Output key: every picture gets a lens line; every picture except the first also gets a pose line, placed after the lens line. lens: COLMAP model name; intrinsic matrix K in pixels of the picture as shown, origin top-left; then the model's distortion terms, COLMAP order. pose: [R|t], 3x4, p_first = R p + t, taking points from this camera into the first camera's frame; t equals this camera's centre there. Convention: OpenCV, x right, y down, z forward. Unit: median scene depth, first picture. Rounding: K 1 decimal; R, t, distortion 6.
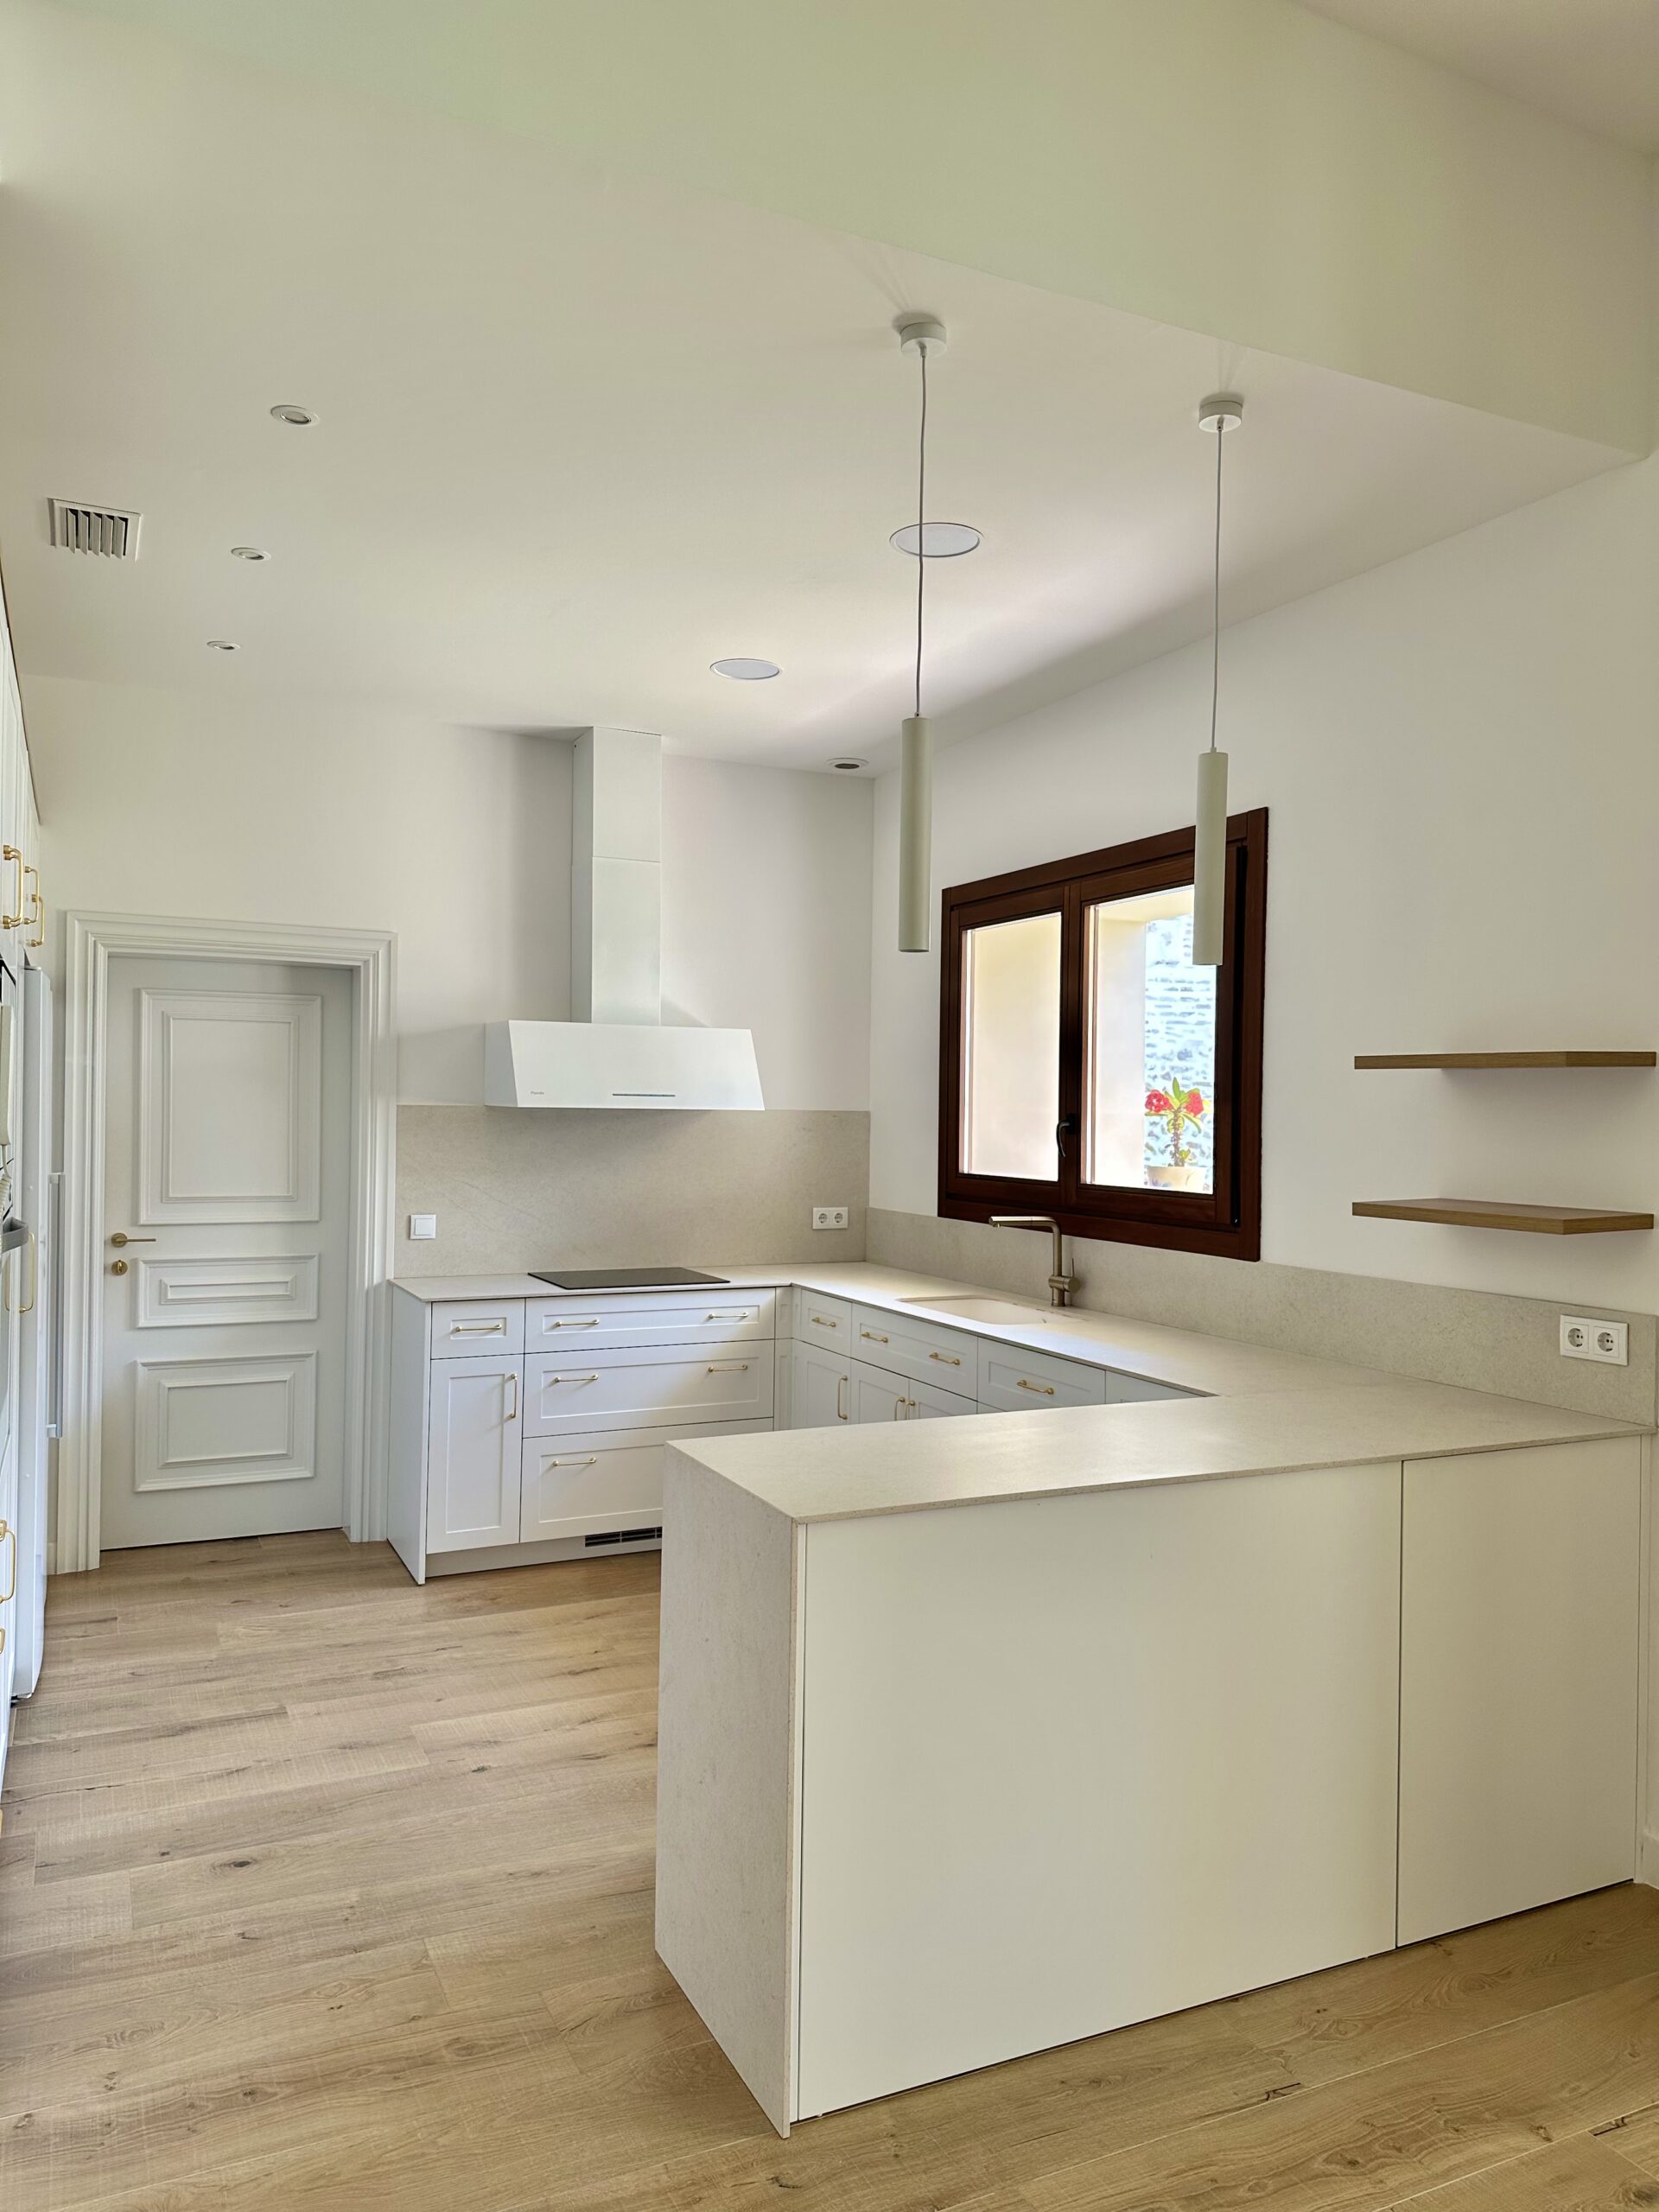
lens RADIAL K [[1550.8, 0, 810.7], [0, 1550.8, 1114.0], [0, 0, 1]] dist [0.060785, -0.060723]
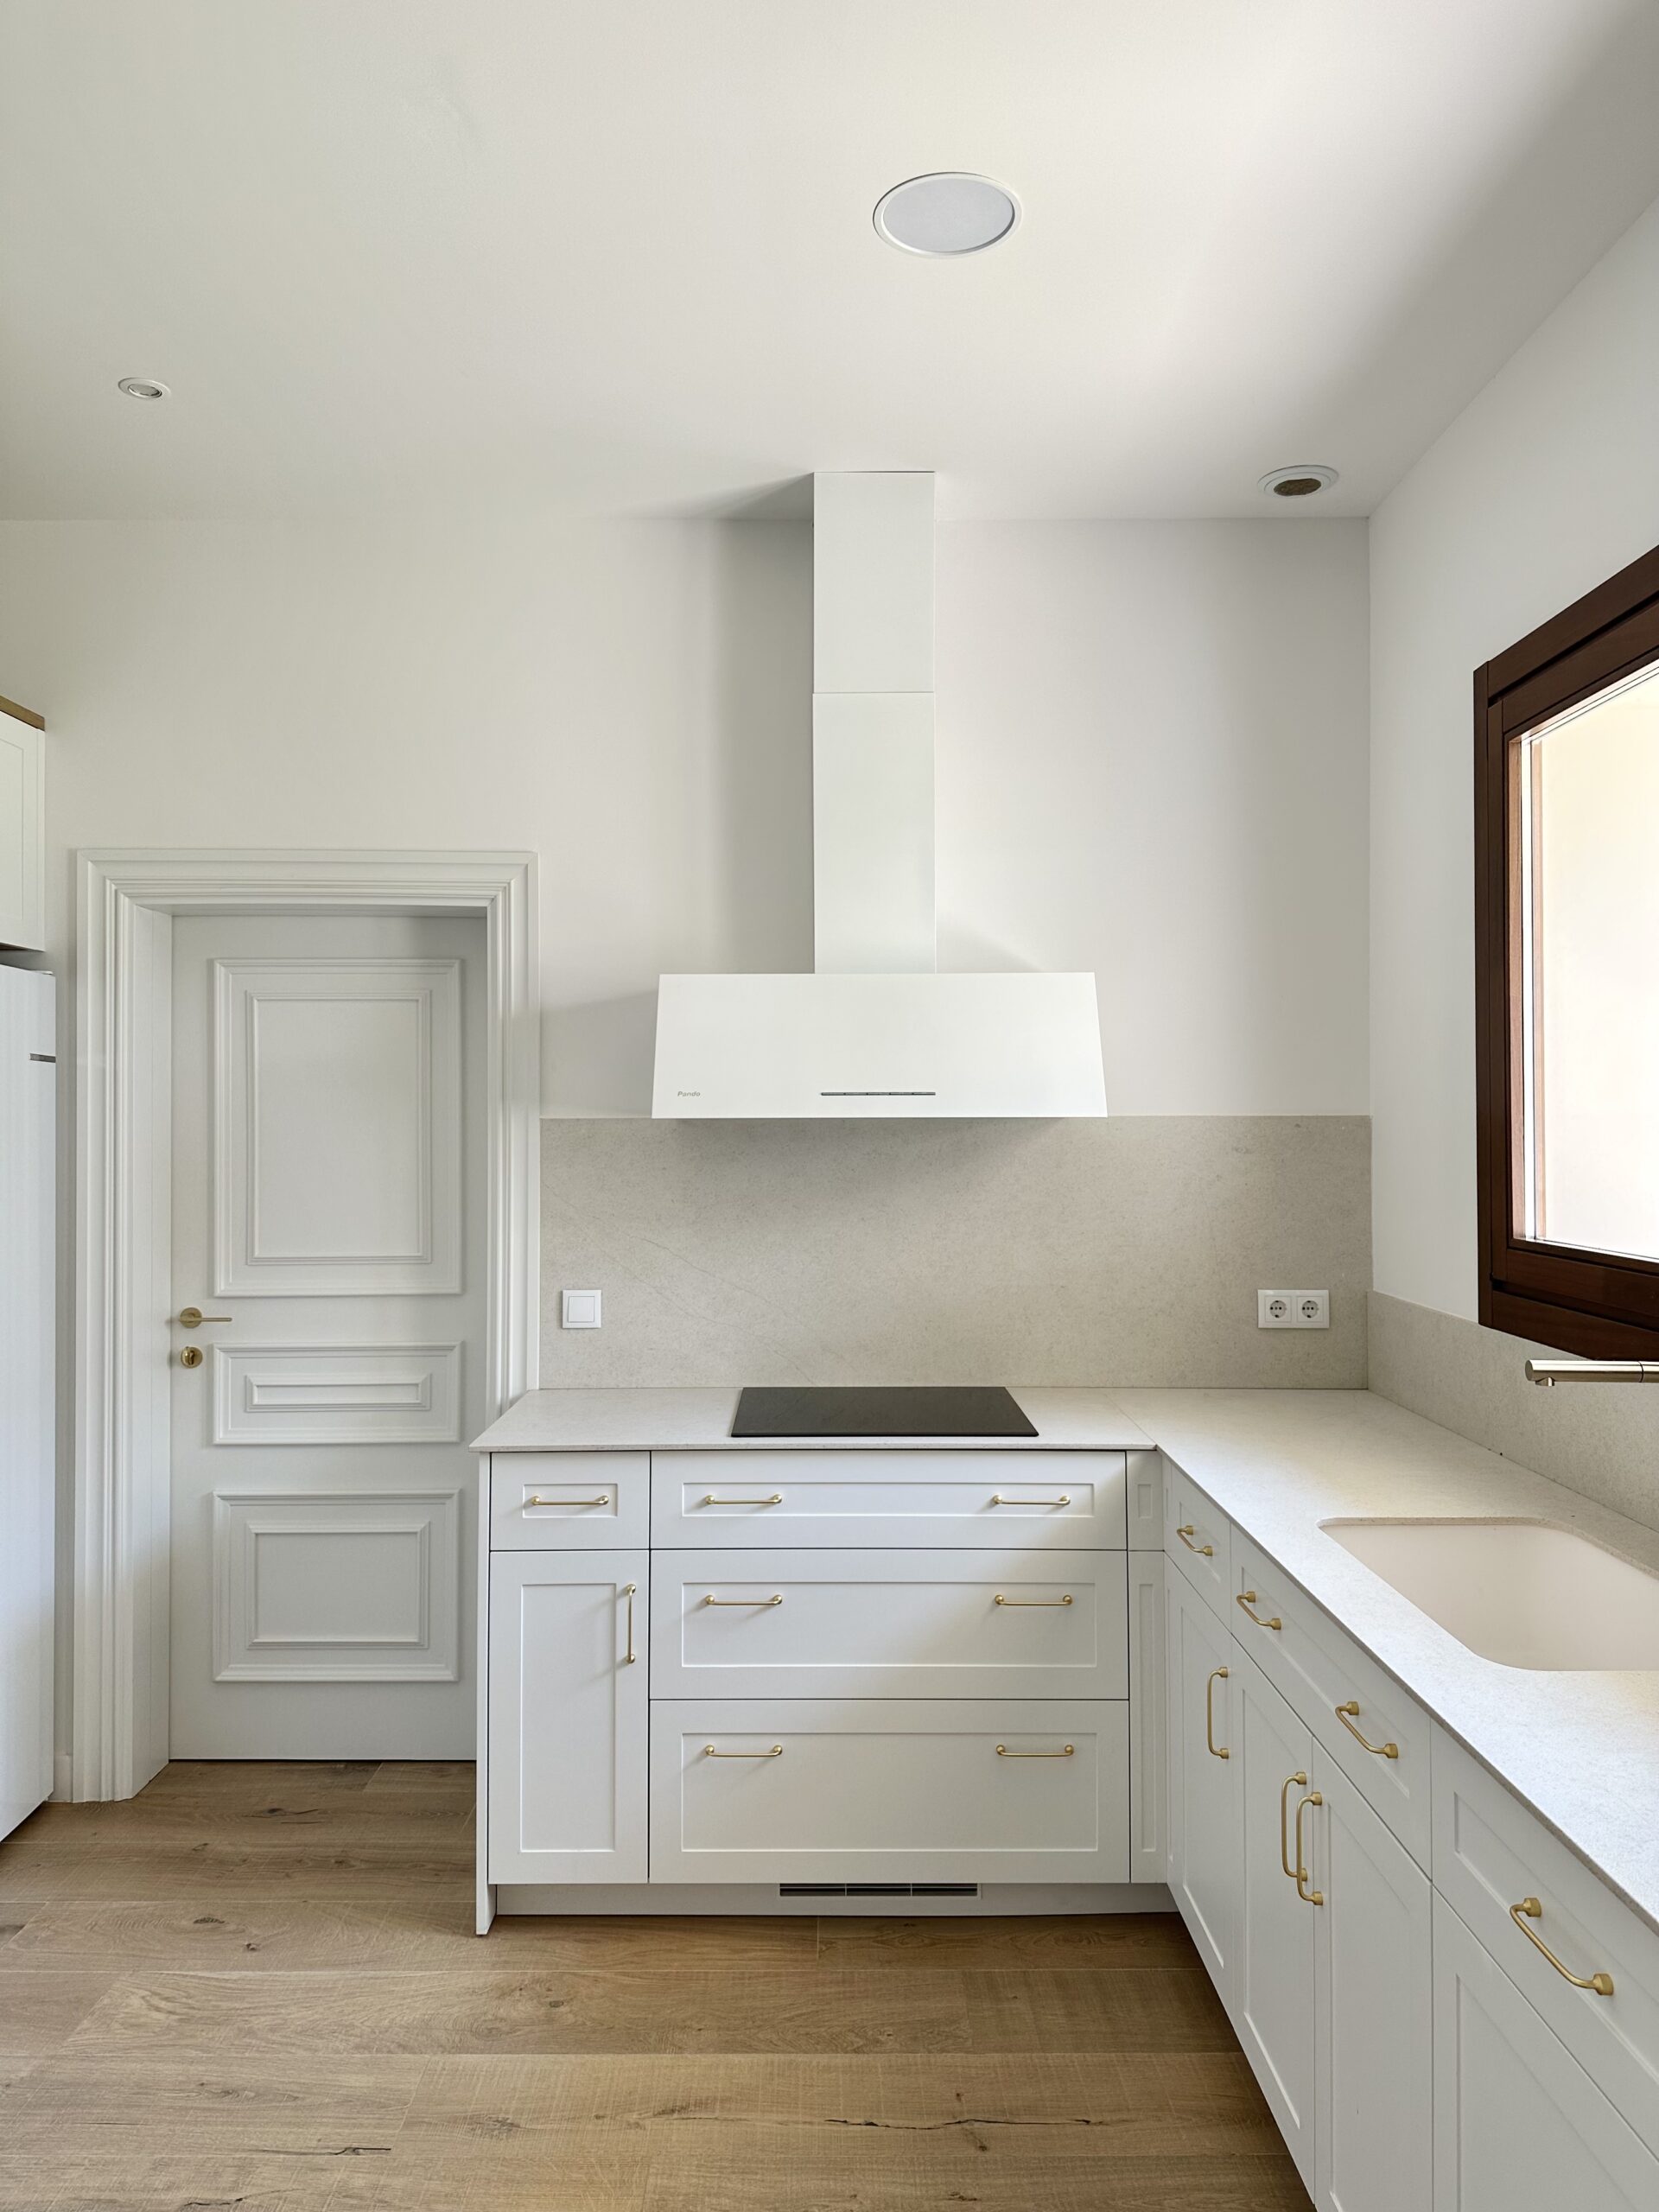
lens RADIAL K [[1550.8, 0, 810.7], [0, 1550.8, 1114.0], [0, 0, 1]] dist [0.060785, -0.060723]
pose [[0.903027, -0.018658, -0.429178, 0.112583], [0.014239, 0.999807, -0.013503, 0.002559], [0.429348, 0.006083, 0.903119, 0.482562]]
